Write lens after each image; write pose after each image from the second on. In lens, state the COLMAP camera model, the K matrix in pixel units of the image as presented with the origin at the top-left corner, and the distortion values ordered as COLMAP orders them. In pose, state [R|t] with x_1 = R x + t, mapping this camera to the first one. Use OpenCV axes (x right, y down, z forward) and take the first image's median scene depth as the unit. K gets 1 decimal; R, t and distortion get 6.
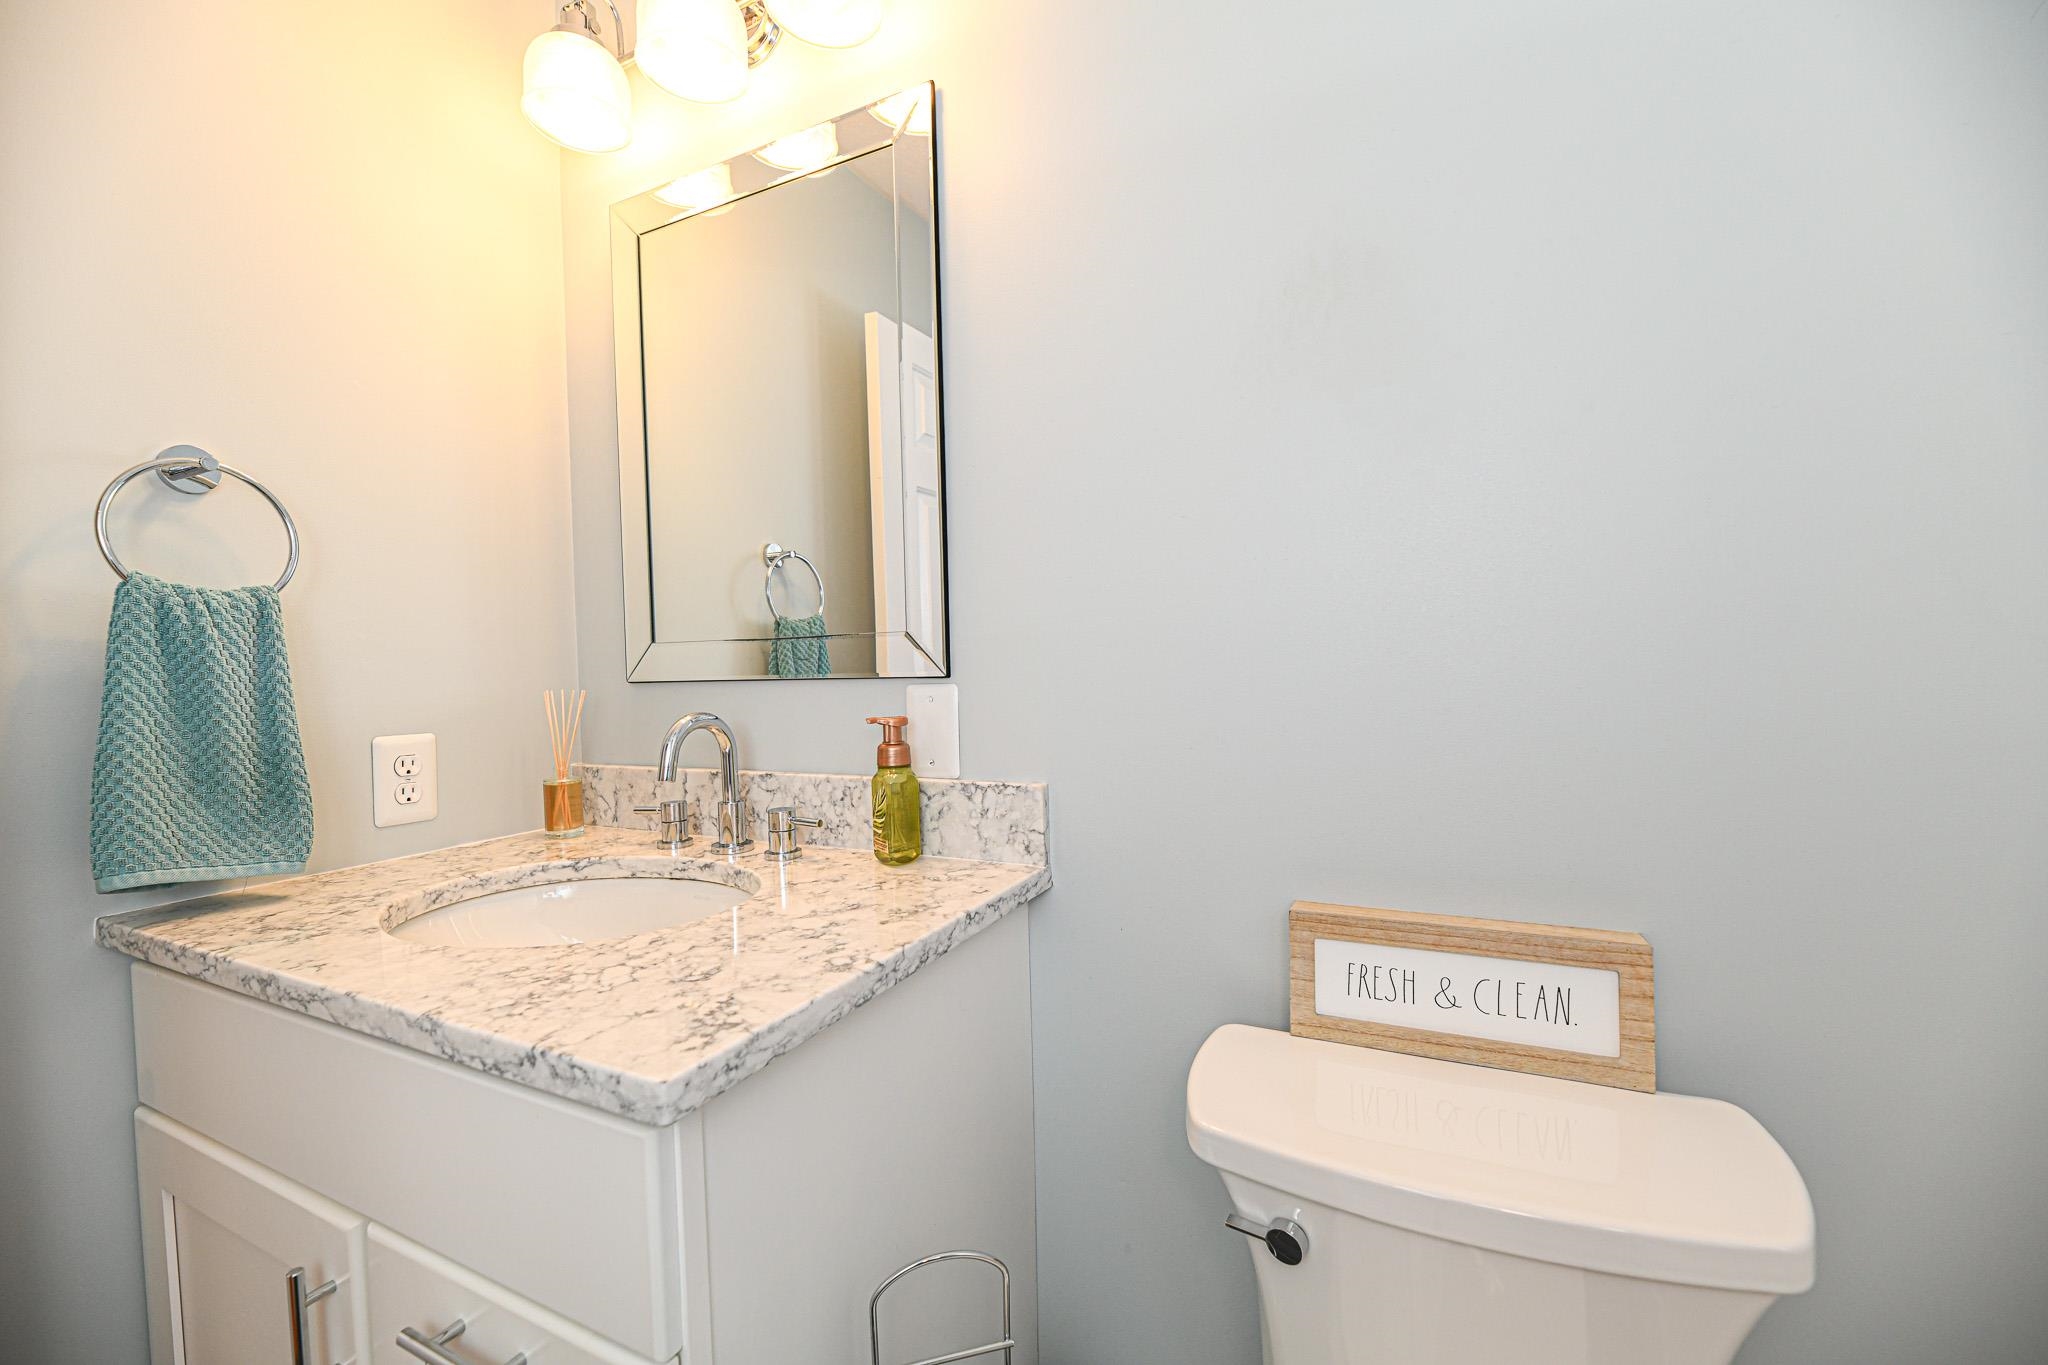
lens RADIAL K [[824.3, 0, 1024.0], [0, 824.3, 682.5], [0, 0, 1]] dist [-0.001638, -0.002966]
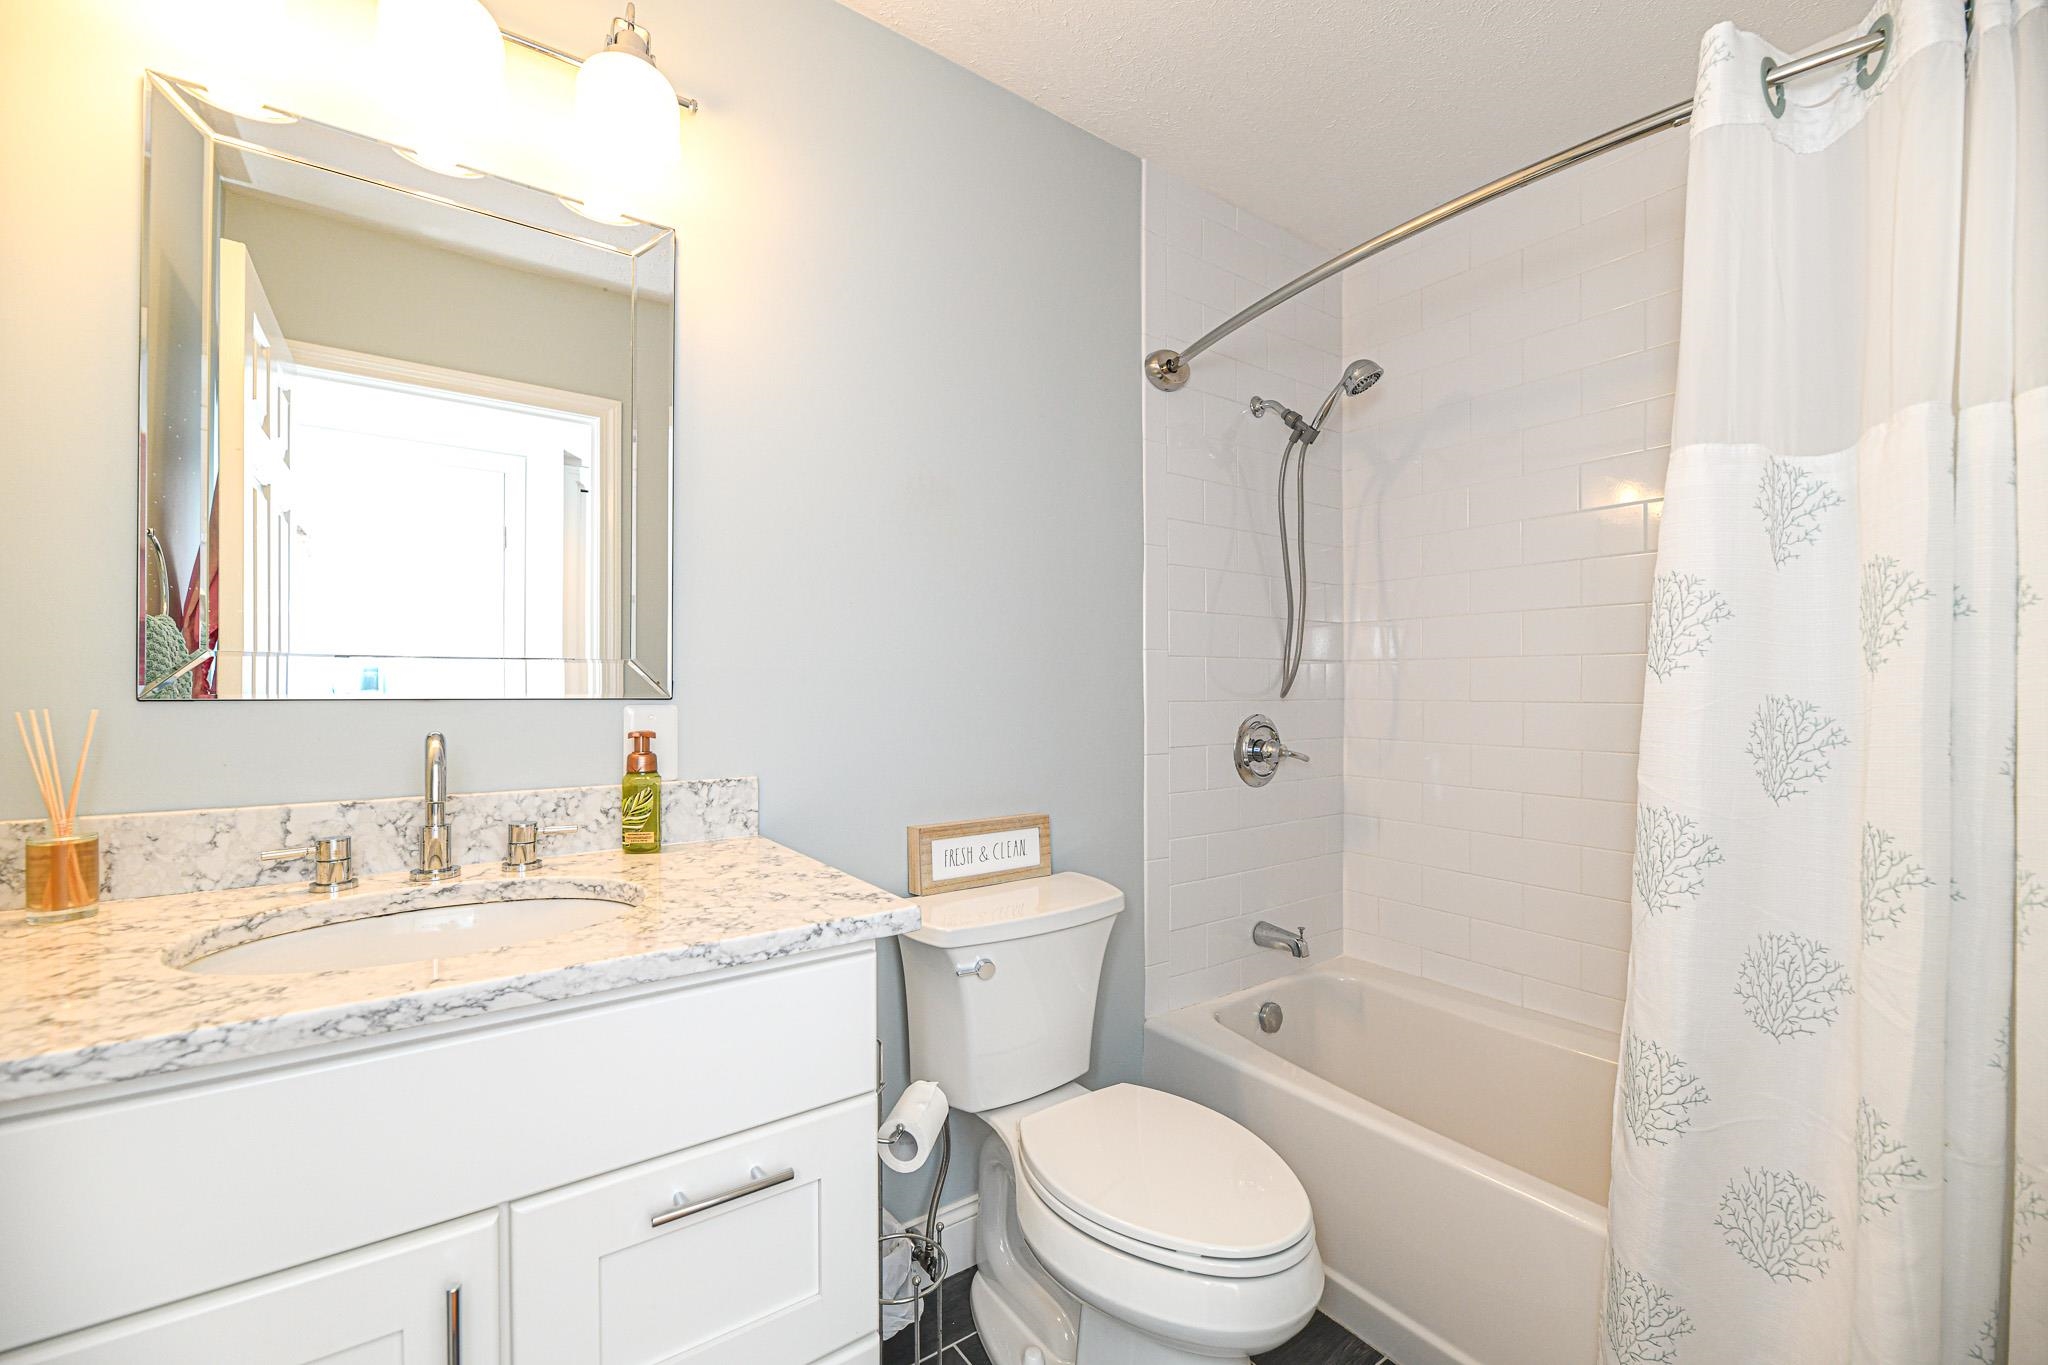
lens RADIAL K [[824.3, 0, 1024.0], [0, 824.3, 682.5], [0, 0, 1]] dist [-0.001638, -0.002966]
pose [[0.471472, 0.034281, 0.881214, -1.212716], [0.003271, 0.999169, -0.040620, 0.027378], [-0.881875, 0.022033, 0.470968, -0.075688]]
